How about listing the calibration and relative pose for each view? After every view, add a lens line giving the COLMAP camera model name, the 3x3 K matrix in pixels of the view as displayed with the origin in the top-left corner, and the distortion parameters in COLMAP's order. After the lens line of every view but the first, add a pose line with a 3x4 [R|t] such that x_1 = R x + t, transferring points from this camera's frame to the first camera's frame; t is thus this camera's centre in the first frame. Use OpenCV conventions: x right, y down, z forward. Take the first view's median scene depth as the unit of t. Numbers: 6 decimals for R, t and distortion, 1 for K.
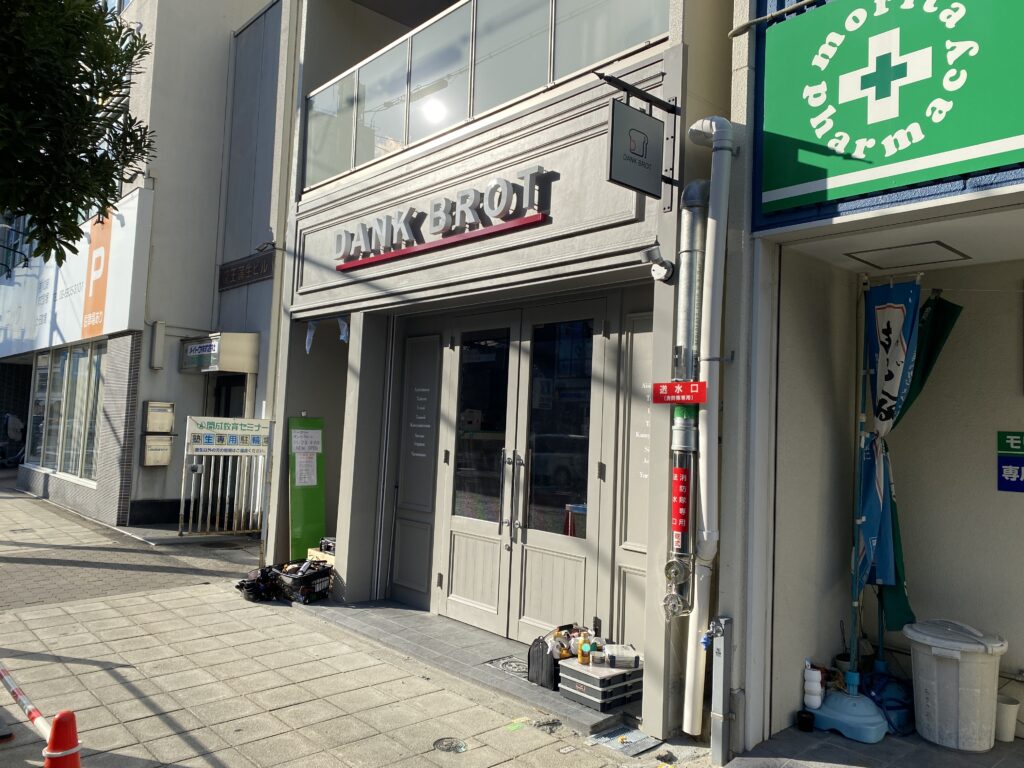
lens RADIAL K [[773.3, 0, 515.3], [0, 773.3, 379.3], [0, 0, 1]] dist [-0.014500, 0.034405]
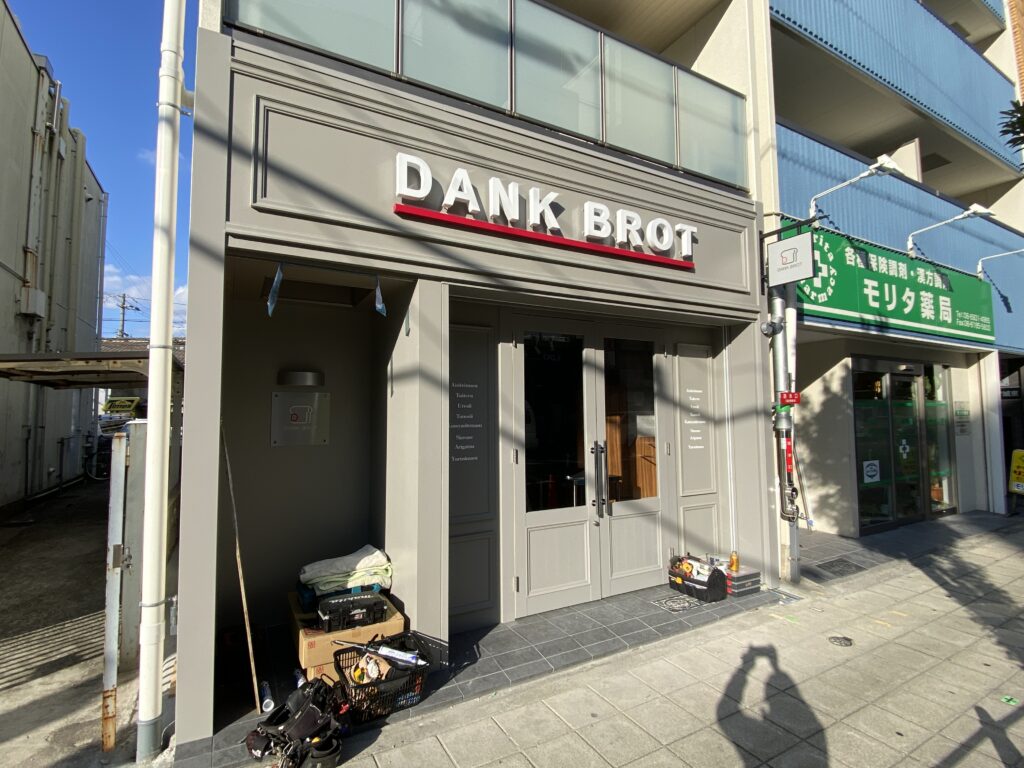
lens RADIAL K [[508.9, 0, 506.1], [0, 508.9, 383.6], [0, 0, 1]] dist [-0.001110, -0.004740]
pose [[0.223270, 0.014118, 0.974654, -1.213614], [-0.047792, 0.998851, -0.003520, 0.020580], [-0.973584, -0.045795, 0.223688, 1.476421]]
